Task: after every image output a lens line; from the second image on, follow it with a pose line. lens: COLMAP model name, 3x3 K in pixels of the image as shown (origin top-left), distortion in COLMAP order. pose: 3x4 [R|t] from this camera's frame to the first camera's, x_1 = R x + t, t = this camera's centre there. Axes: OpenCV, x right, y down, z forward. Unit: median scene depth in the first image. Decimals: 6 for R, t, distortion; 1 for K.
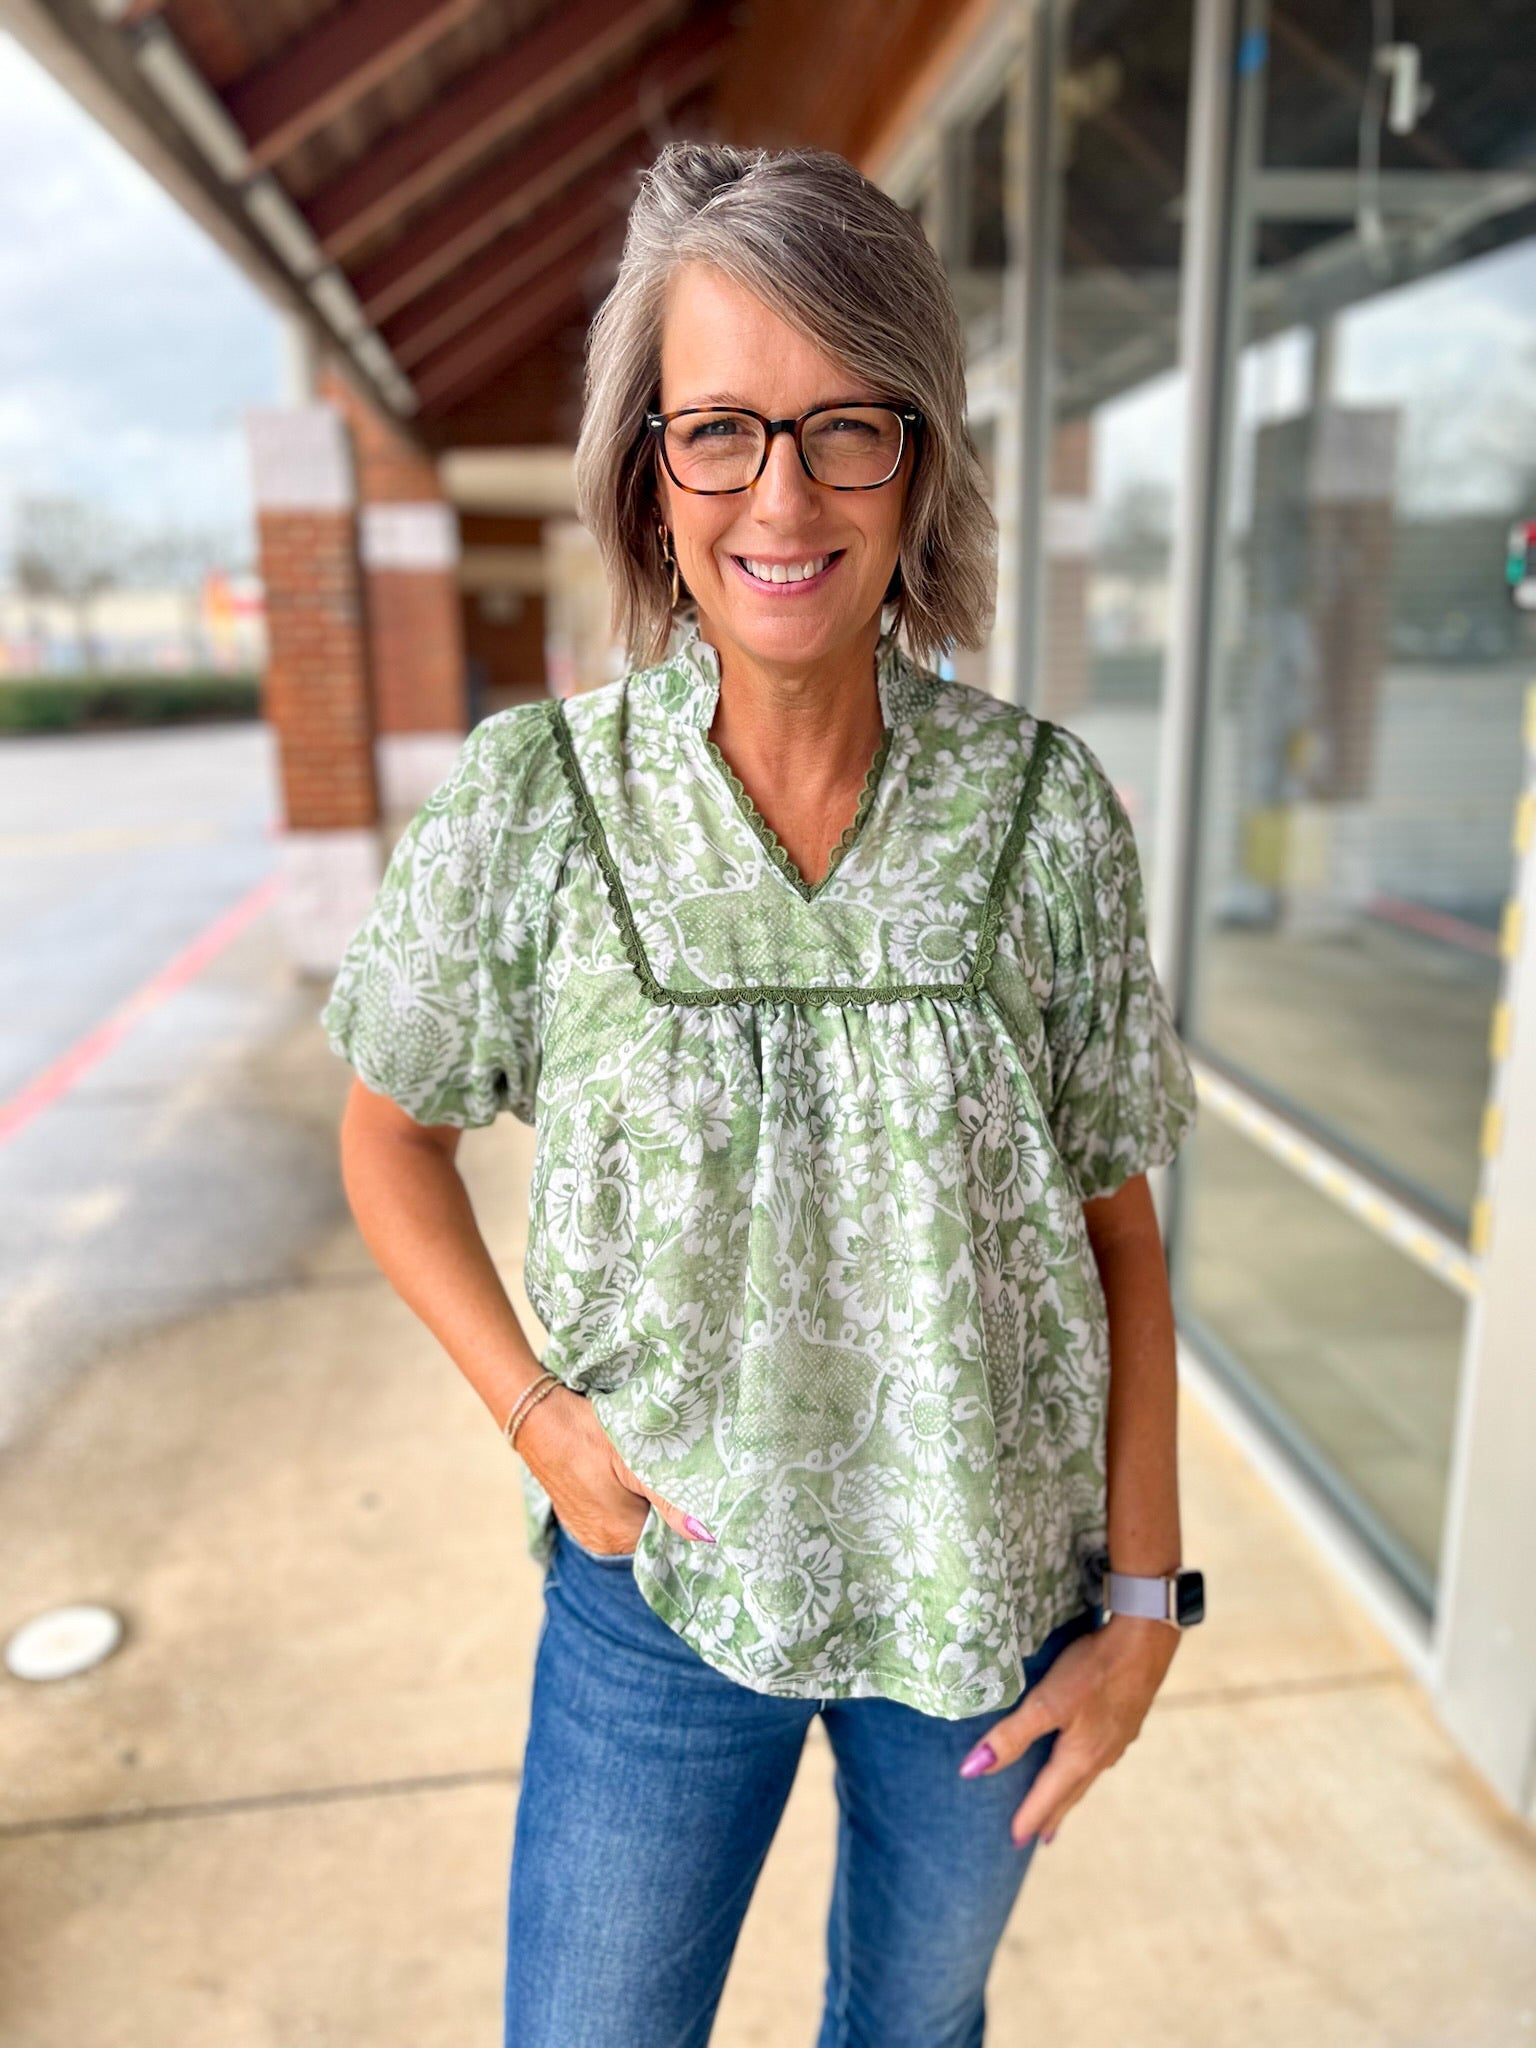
lens RADIAL K [[1539.7, 0, 742.3], [0, 1539.7, 1025.4], [0, 0, 1]] dist [0.024406, -0.035250]
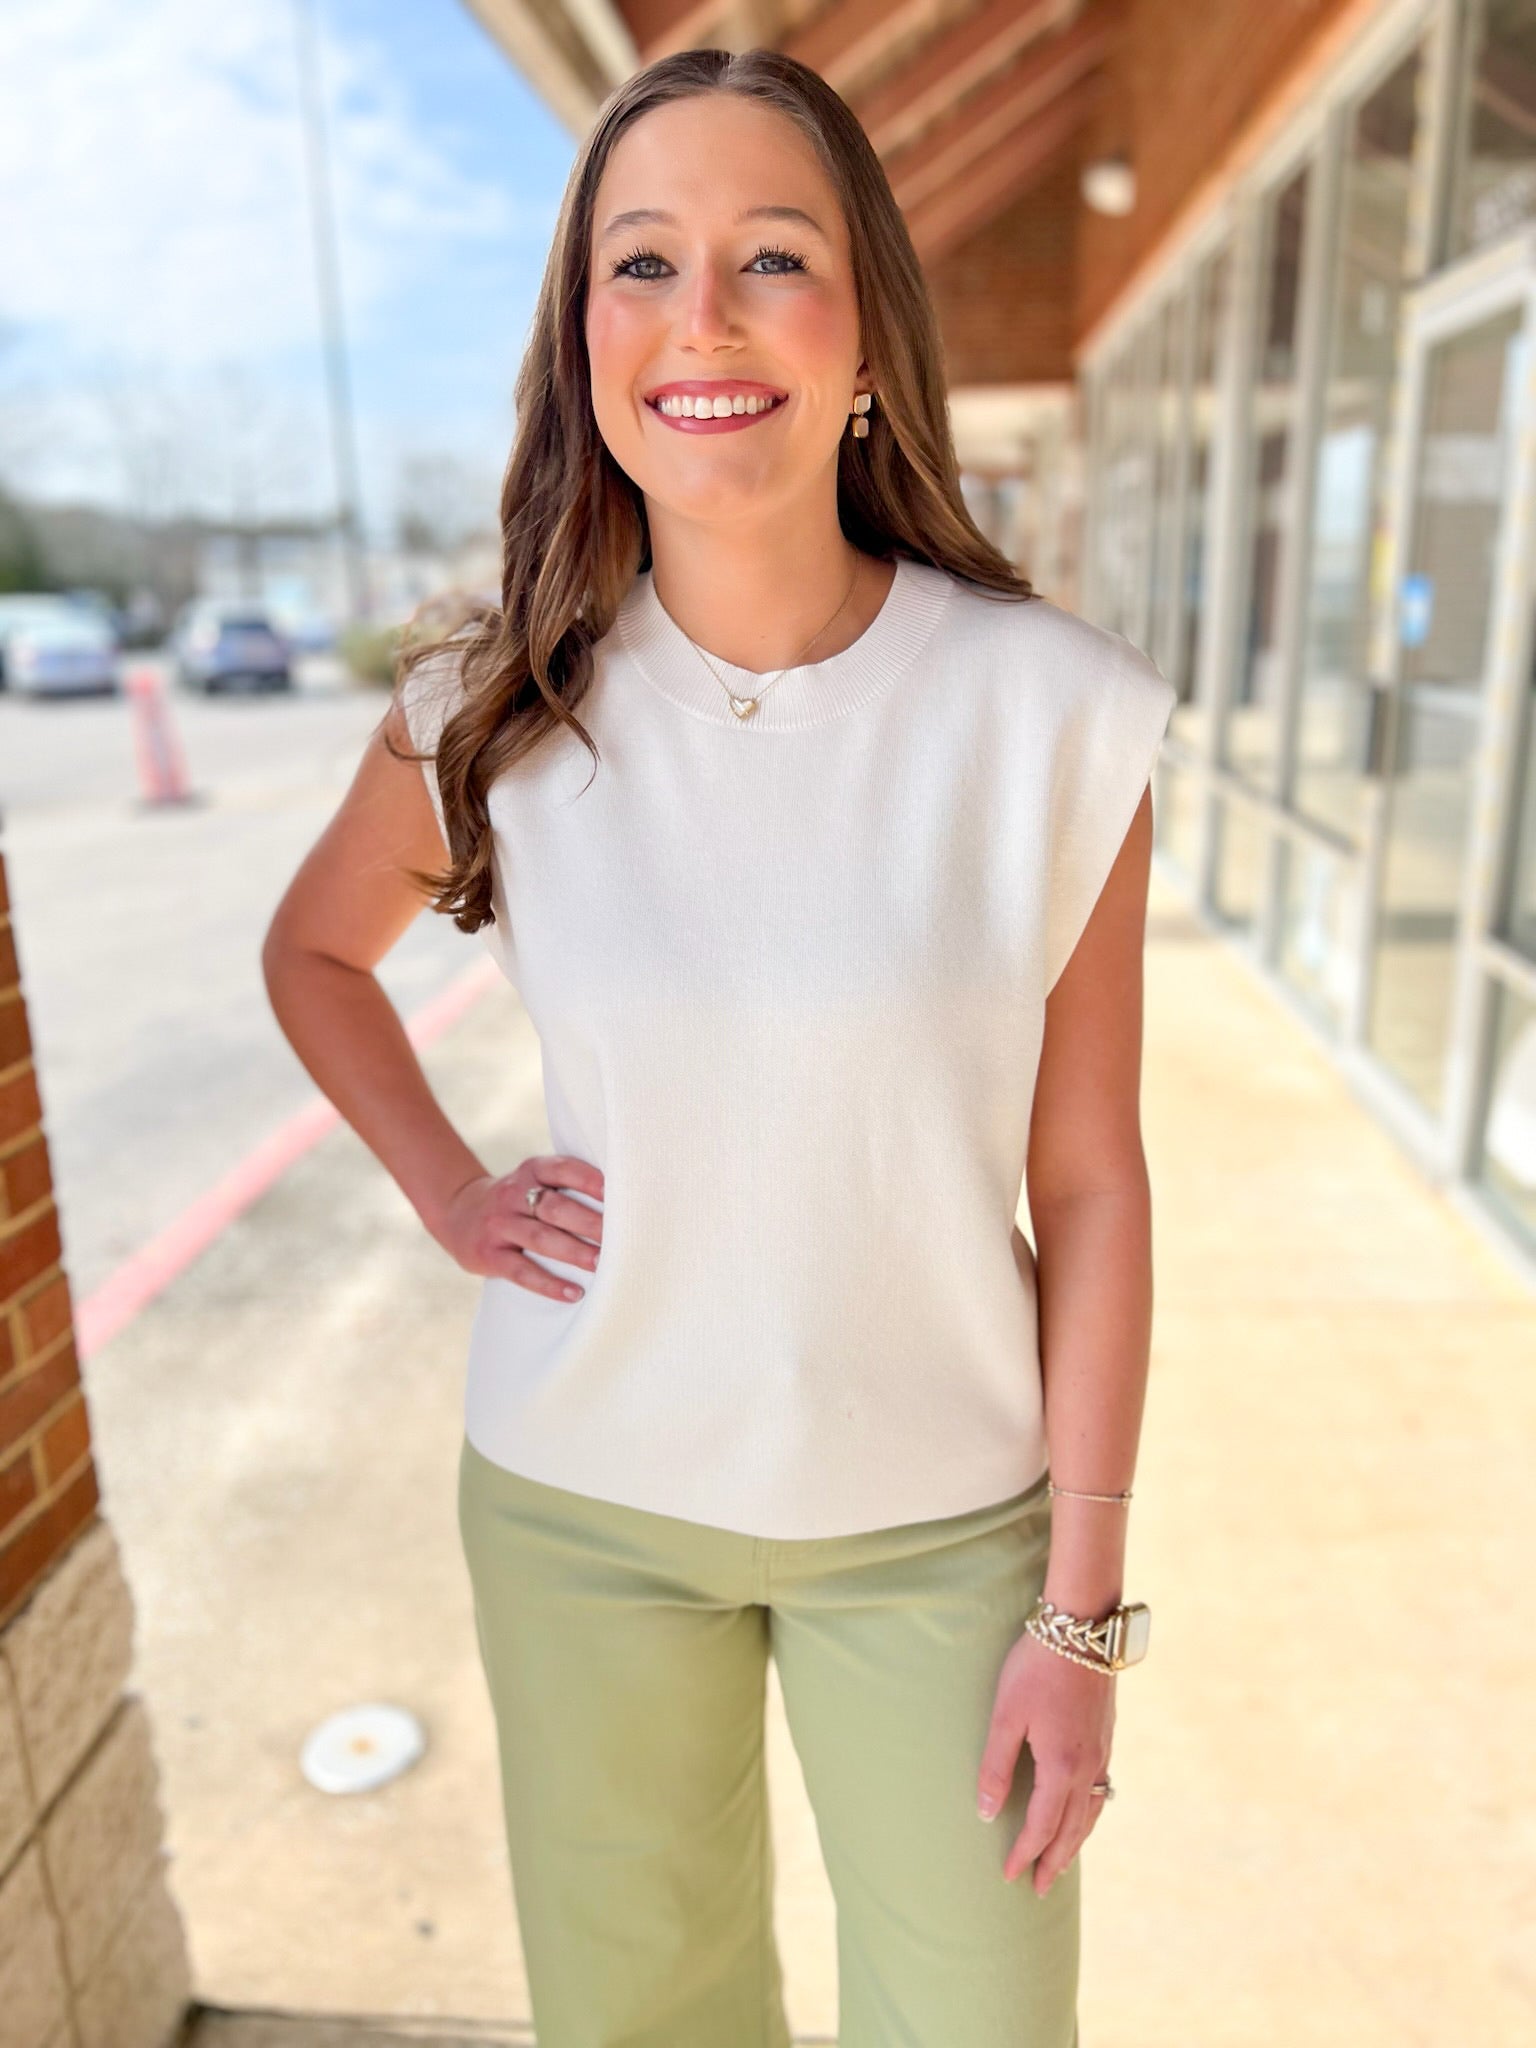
lens RADIAL K [[1539.7, 0, 761.1], [0, 1539.7, 1030.0], [0, 0, 1]] dist [0.024406, -0.035250]
pose [[0.979268, 0.056617, -0.194496, -0.038592], [-0.051093, 0.998138, 0.033309, -0.019530], [0.196020, -0.022681, 0.980338, 0.105015]]
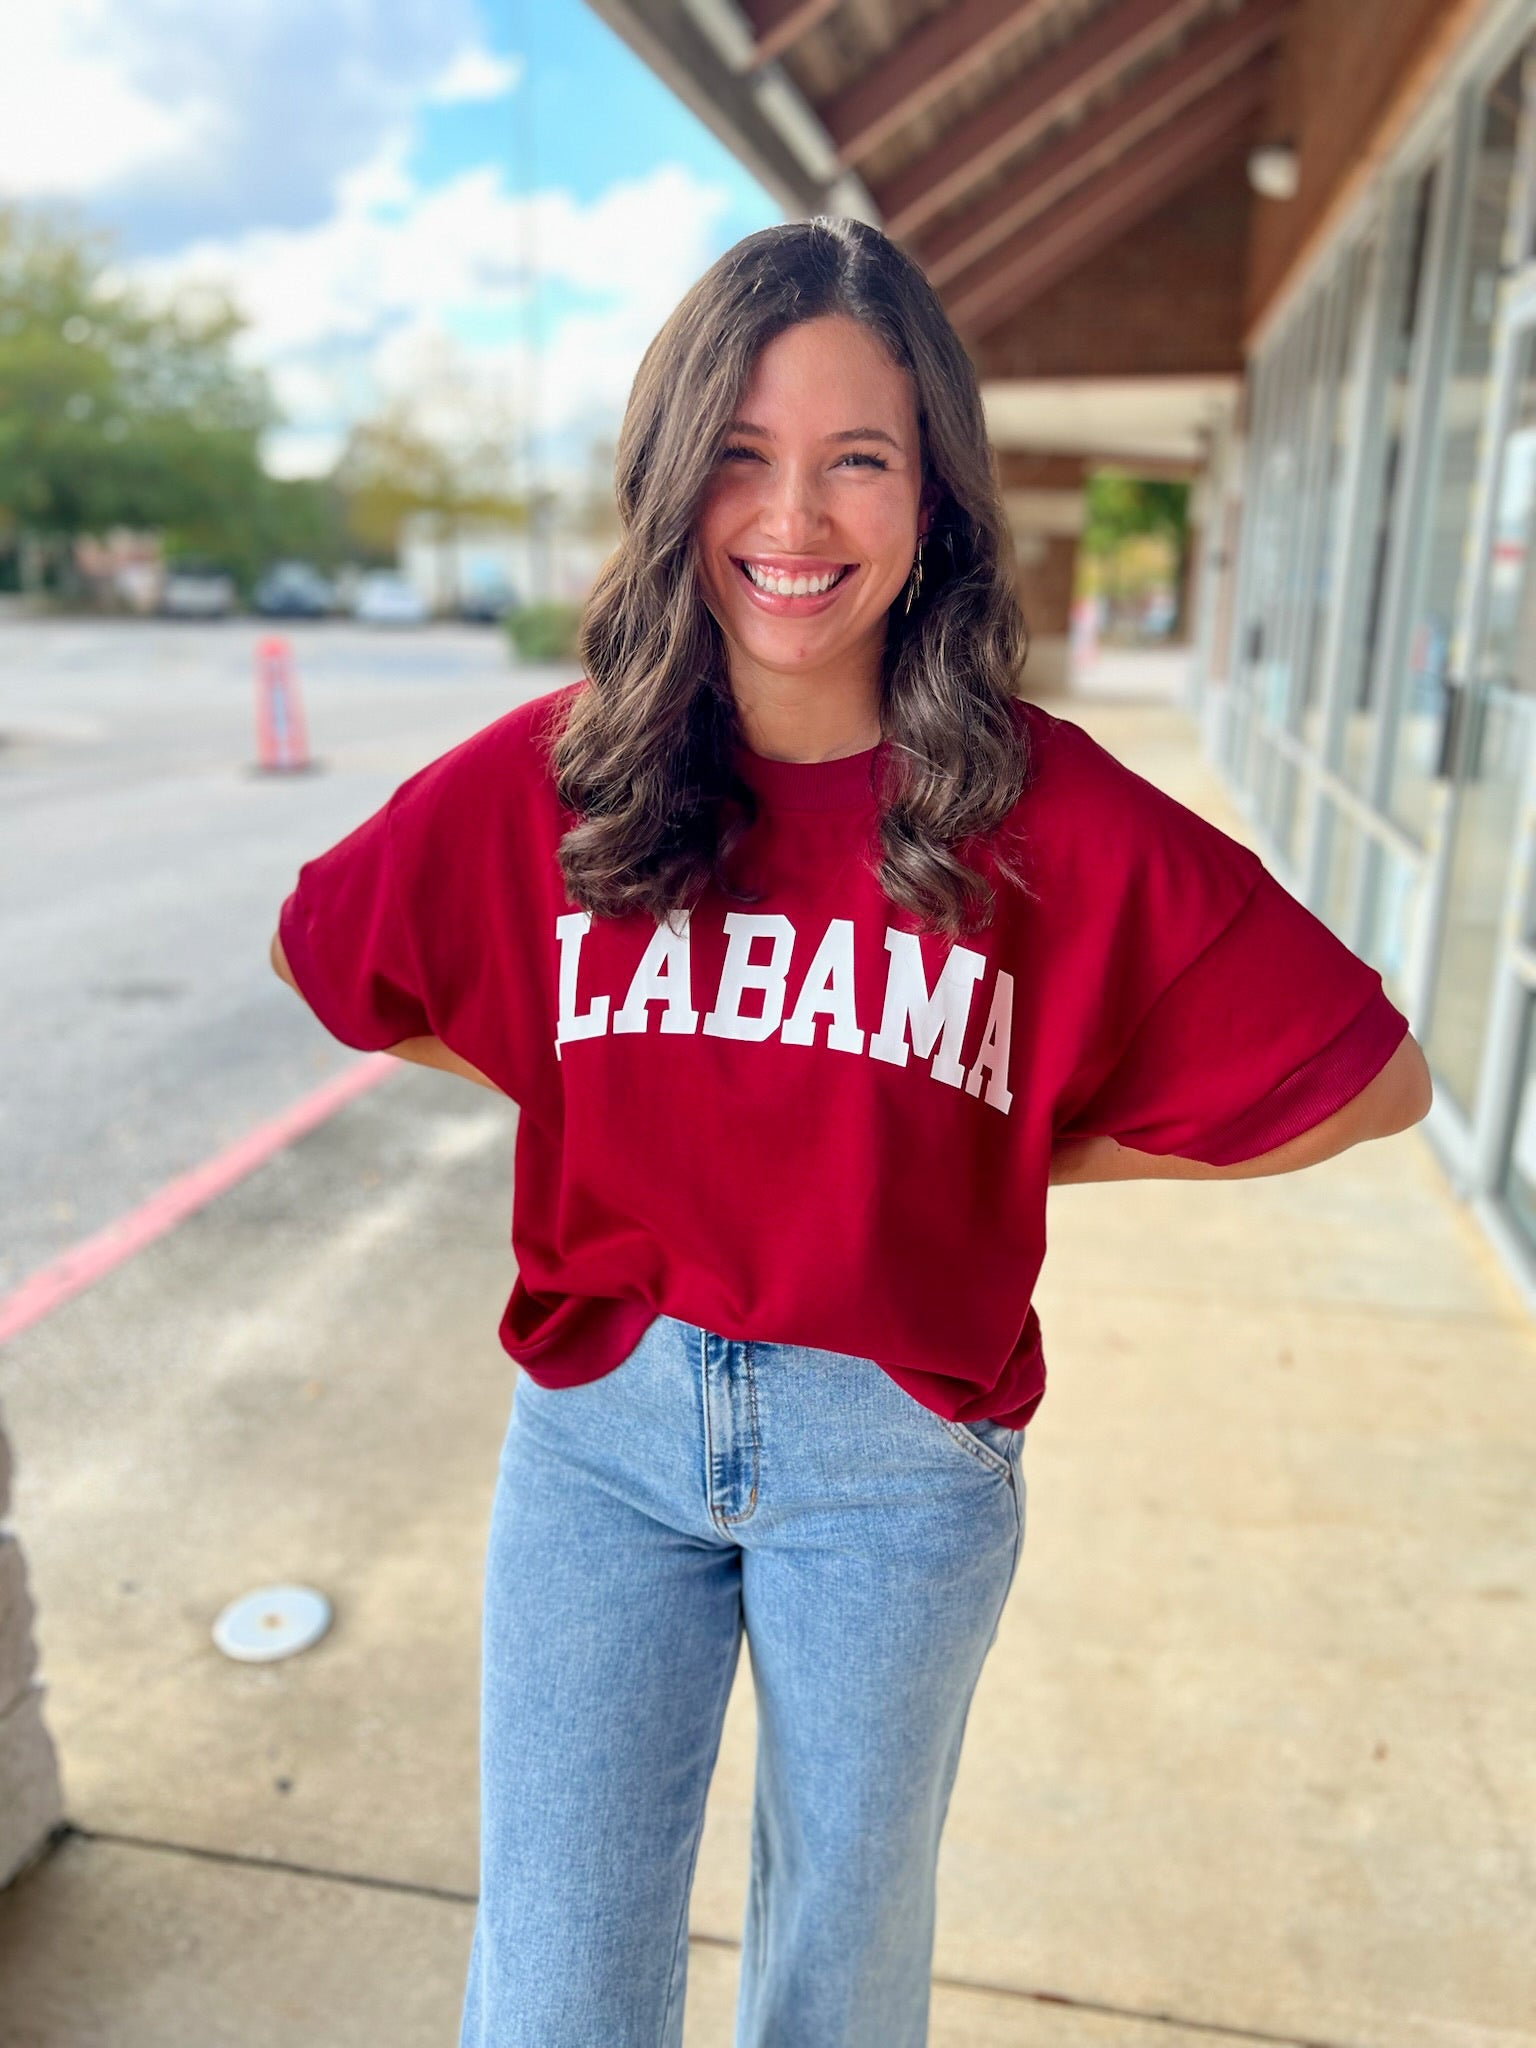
lens RADIAL K [[1539.7, 0, 767.7], [0, 1539.7, 1026.5], [0, 0, 1]] dist [0.024406, -0.035250]
pose [[0.948769, 0.115979, -0.293917, 0.035884], [-0.106707, 0.993158, 0.047445, -0.014809], [0.297408, -0.013651, 0.954653, 0.106360]]
